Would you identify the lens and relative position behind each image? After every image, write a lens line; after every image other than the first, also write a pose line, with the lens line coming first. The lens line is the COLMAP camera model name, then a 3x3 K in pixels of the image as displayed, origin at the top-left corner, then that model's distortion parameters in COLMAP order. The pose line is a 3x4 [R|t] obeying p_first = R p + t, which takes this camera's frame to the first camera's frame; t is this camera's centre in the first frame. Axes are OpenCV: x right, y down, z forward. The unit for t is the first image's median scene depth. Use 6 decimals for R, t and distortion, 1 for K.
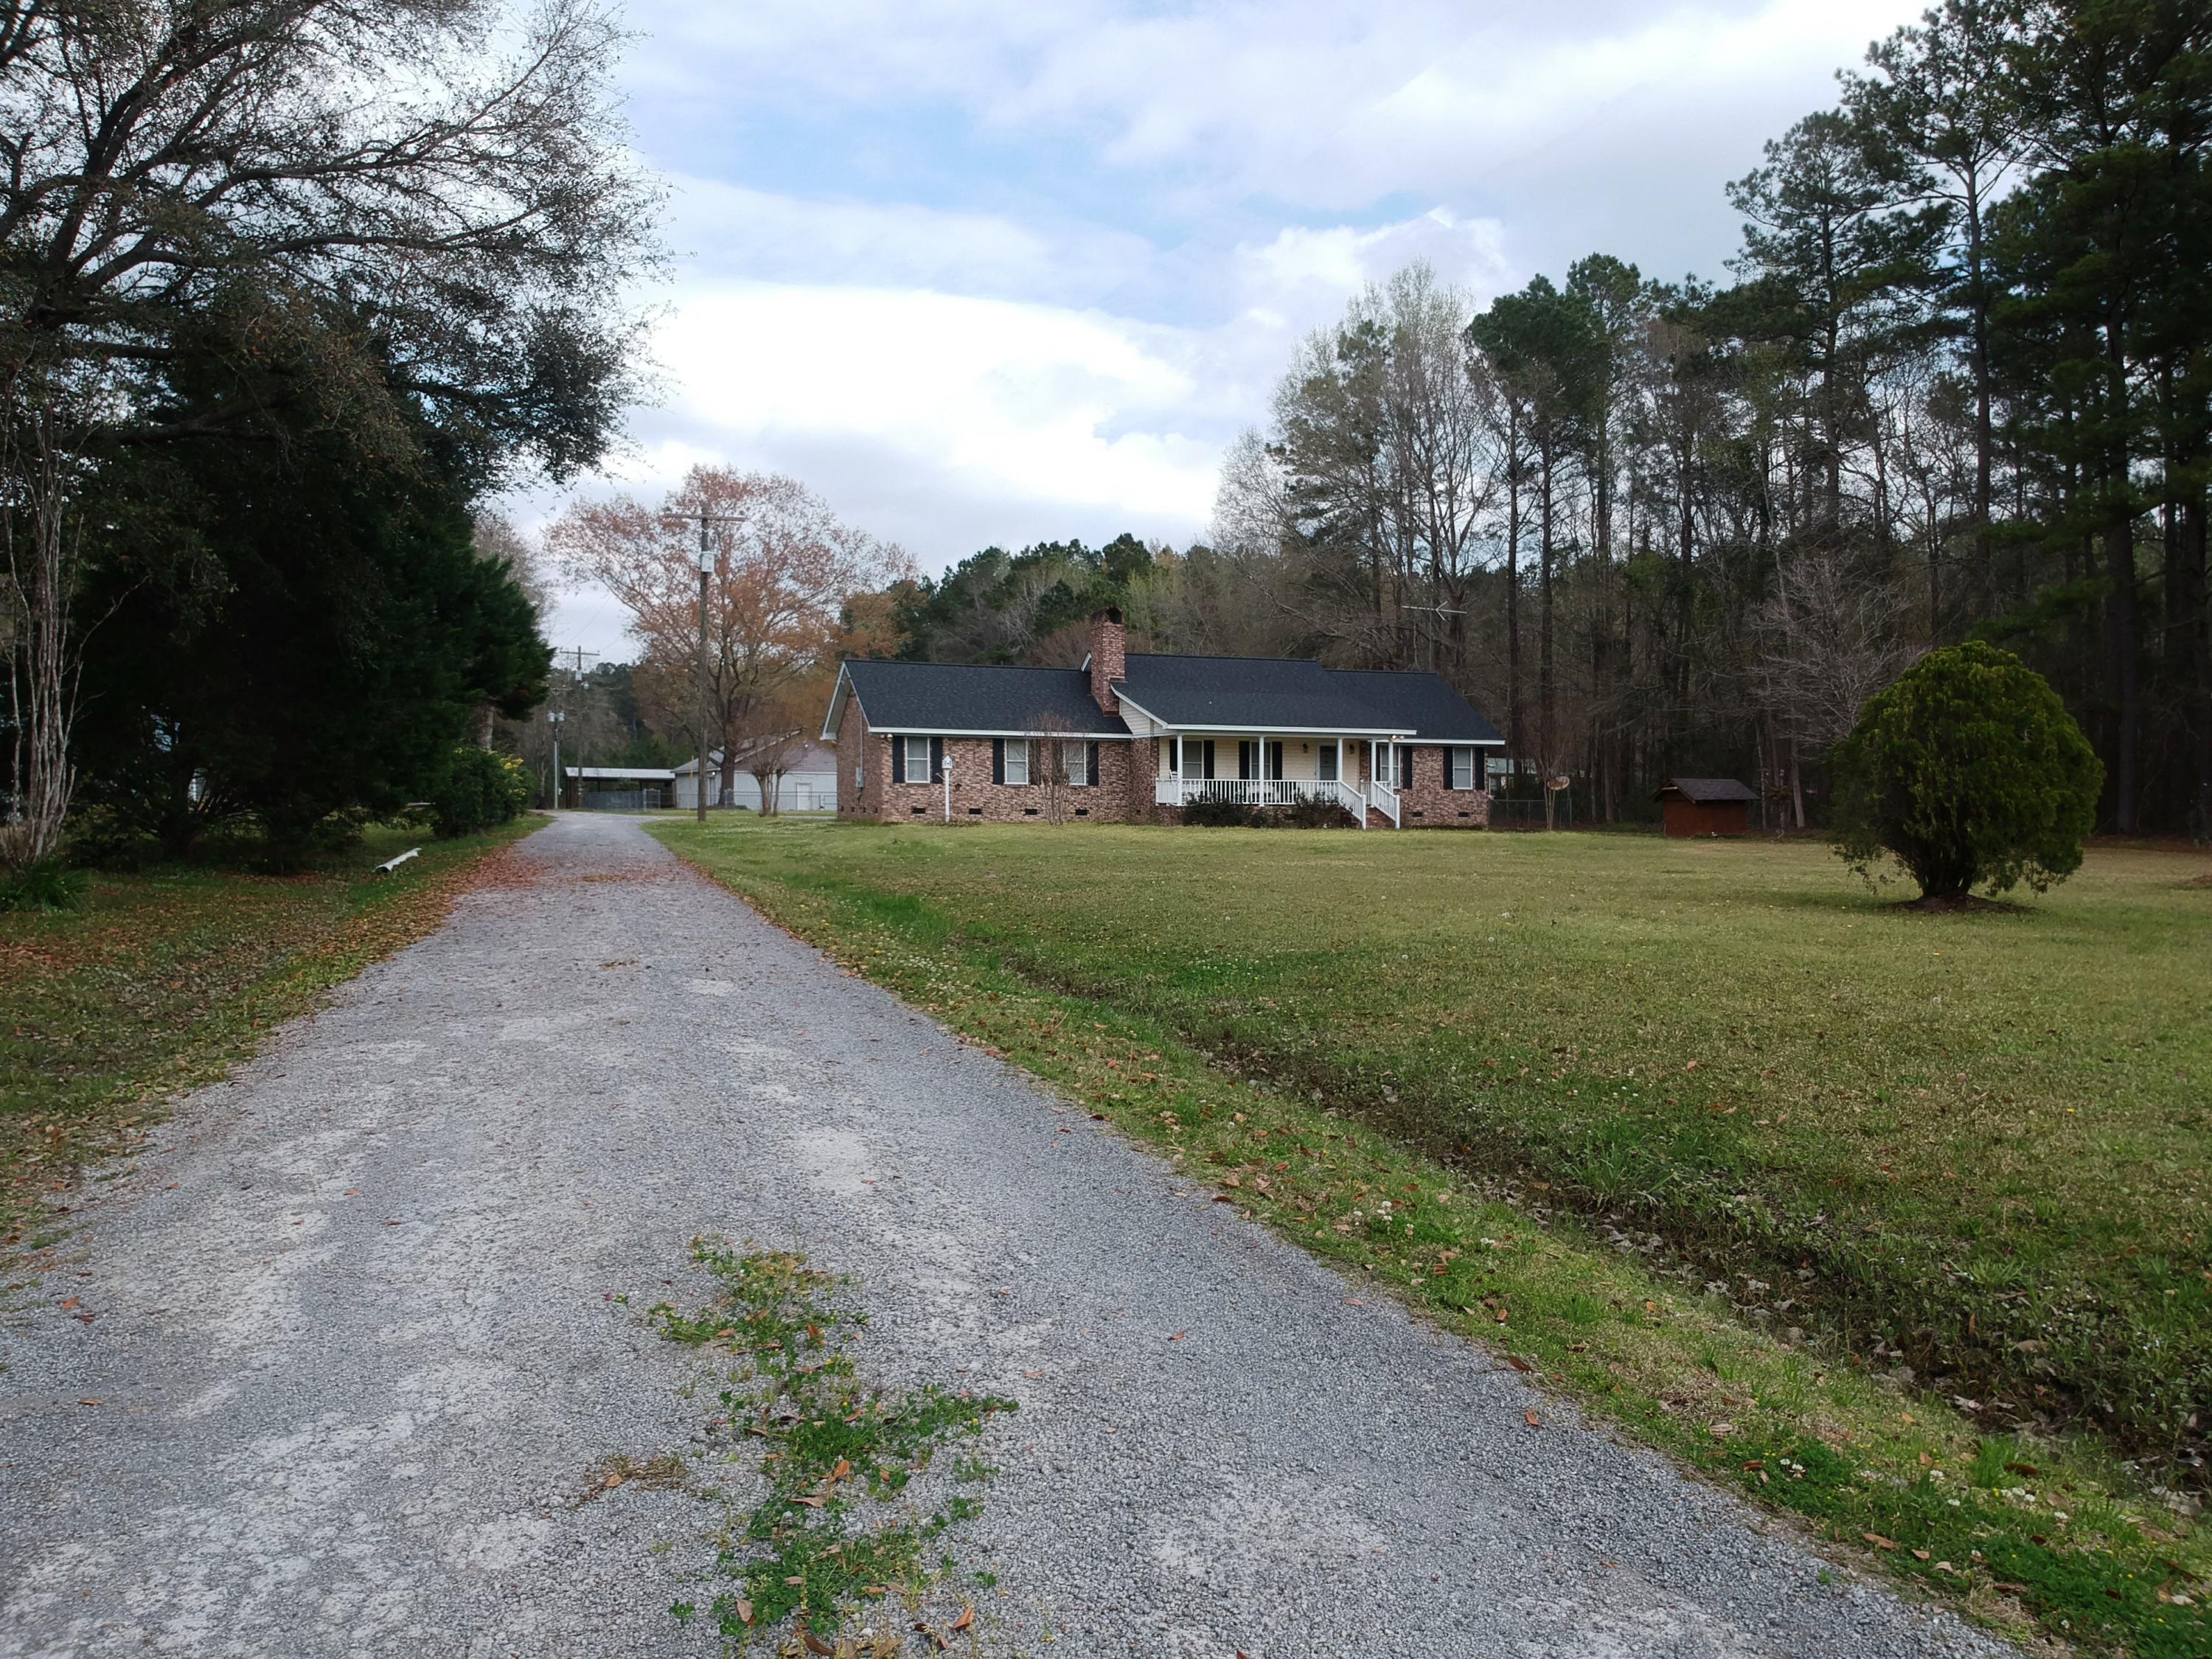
lens RADIAL K [[1672.0, 0, 1098.7], [0, 1672.0, 834.2], [0, 0, 1]] dist [0.102842, -0.204437]
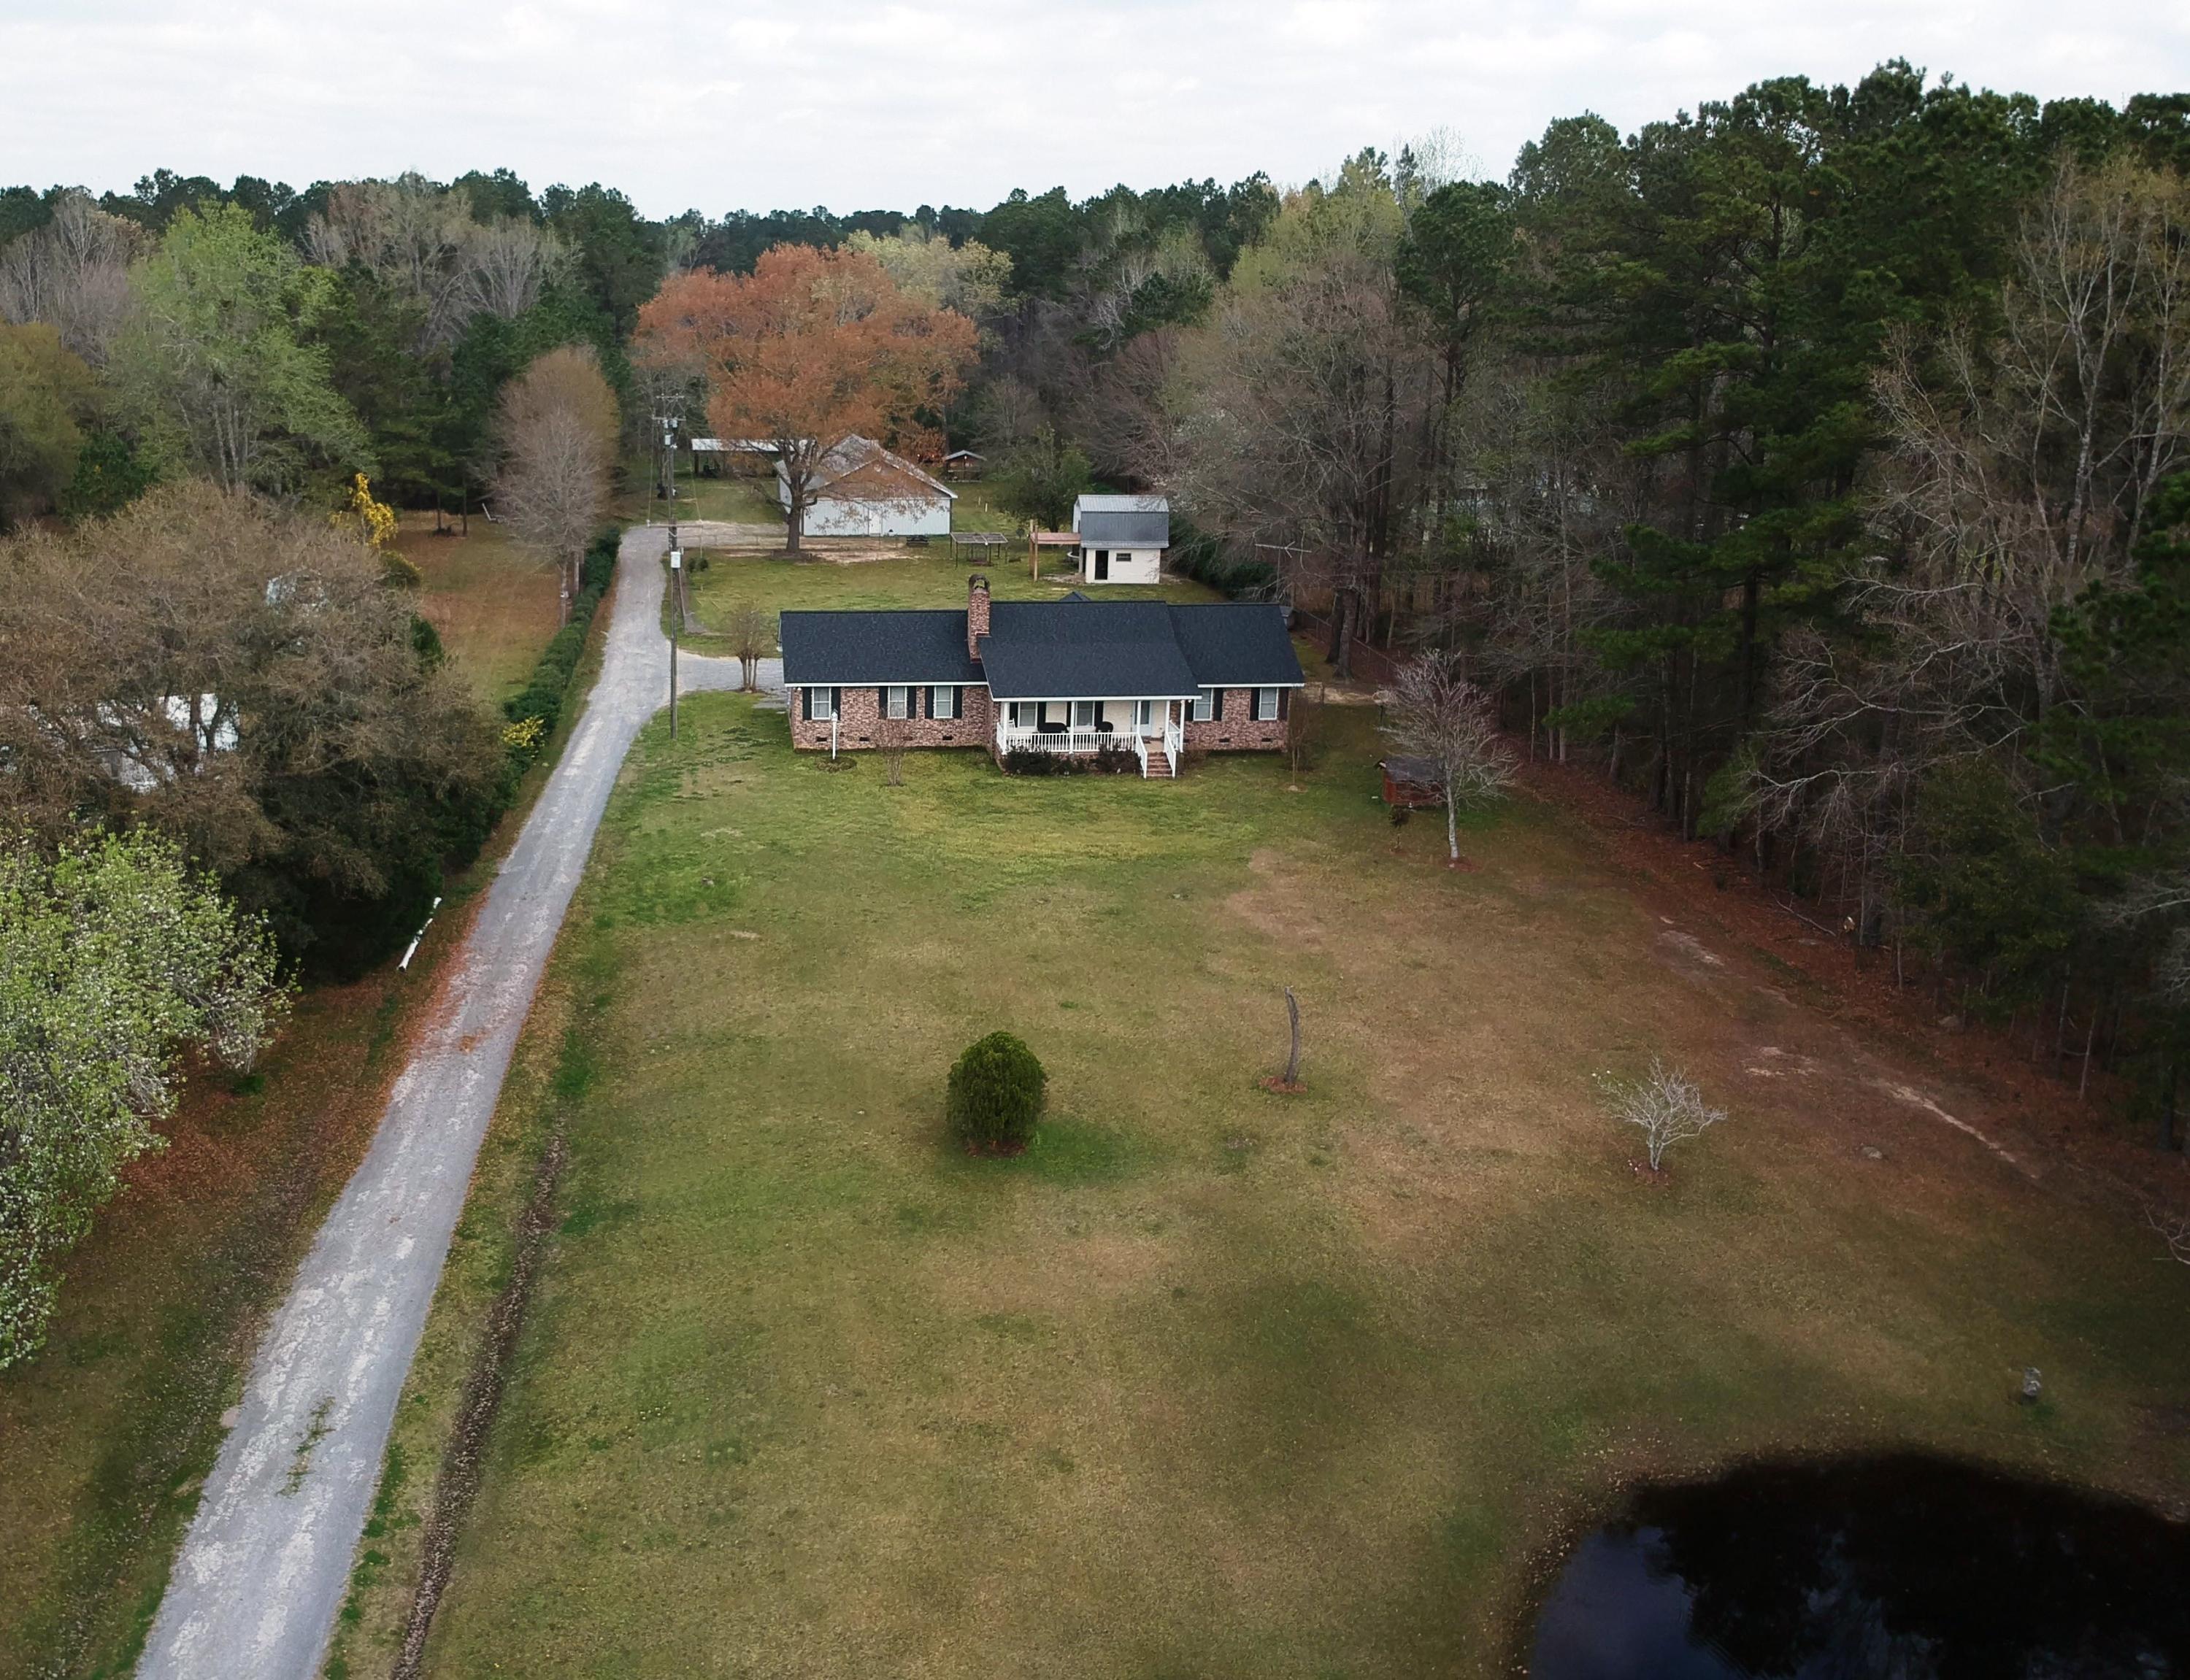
lens RADIAL K [[1928.9, 0, 896.6], [0, 1928.9, 689.1], [0, 0, 1]] dist [0.166729, -0.389428]
pose [[0.968338, 0.055493, -0.243397, 0.302412], [-0.007842, 0.981262, 0.192521, -0.326104], [0.249519, -0.184517, 0.950628, -0.429428]]
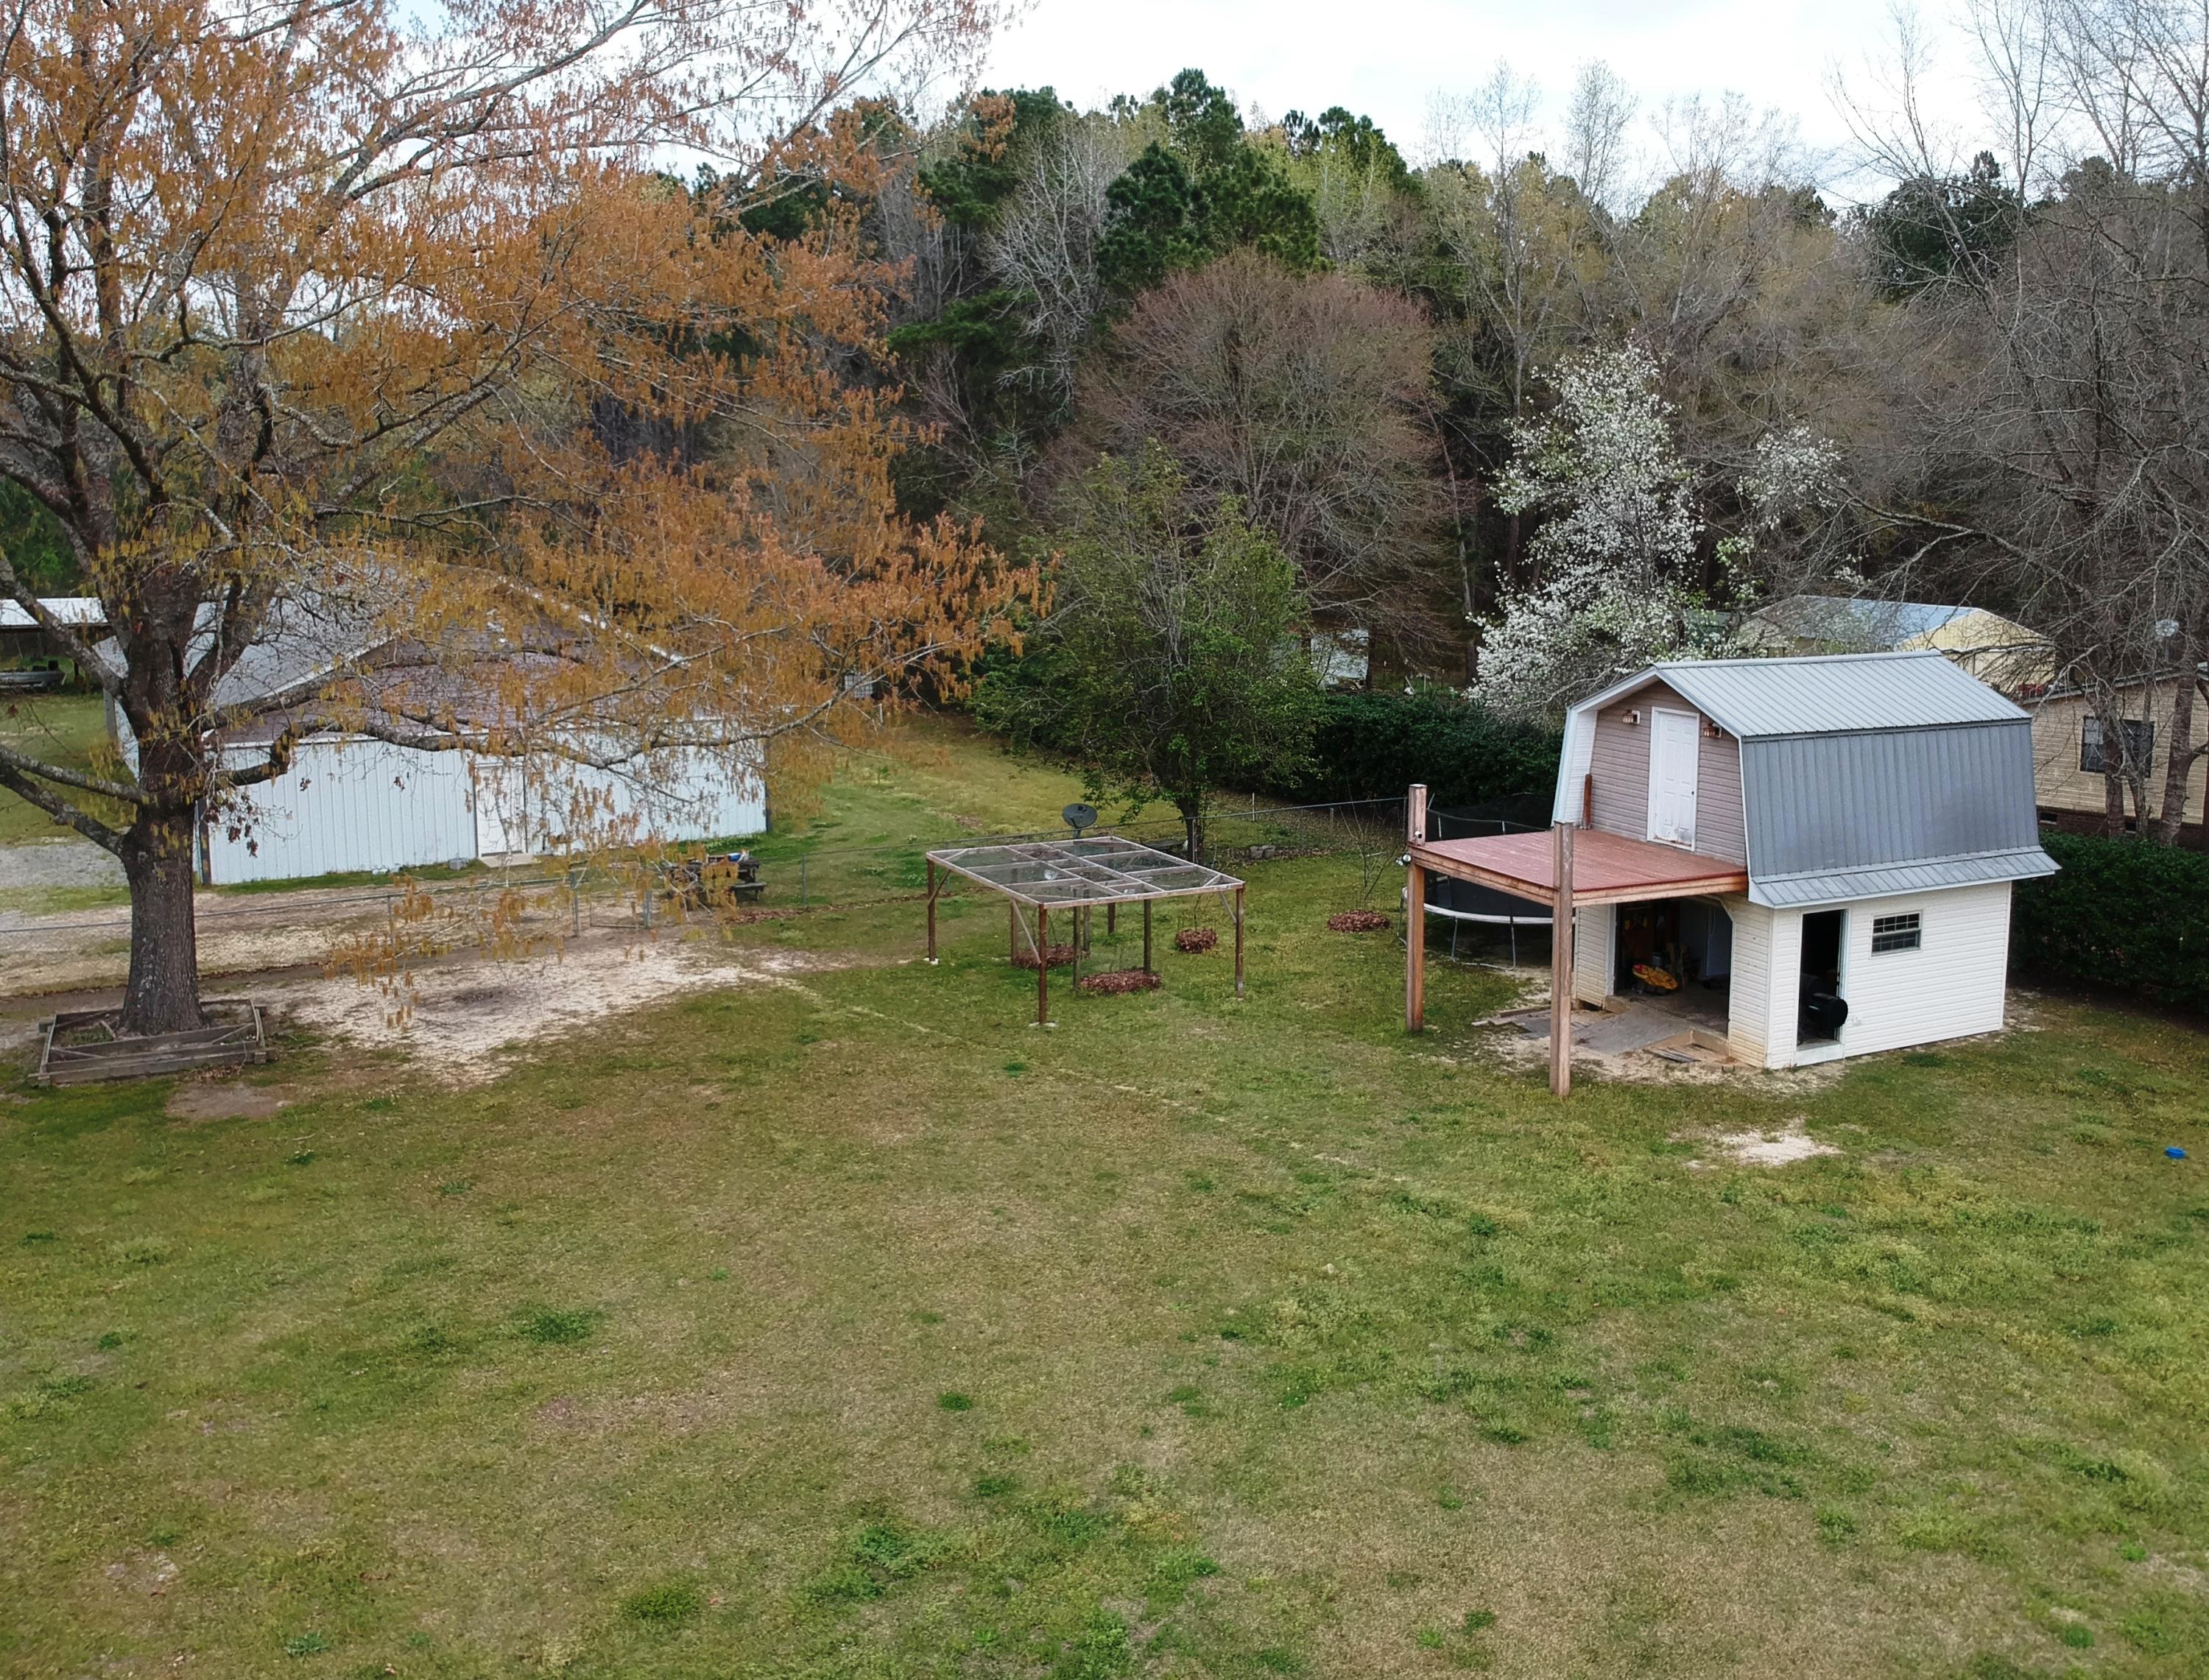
lens RADIAL K [[1819.7, 0, 1211.4], [0, 1819.7, 782.9], [0, 0, 1]] dist [0.121864, -0.260981]
pose [[0.977812, -0.031040, 0.207172, -0.255065], [0.002622, 0.990698, 0.136057, -0.150904], [-0.209468, -0.132495, 0.968797, 1.361368]]
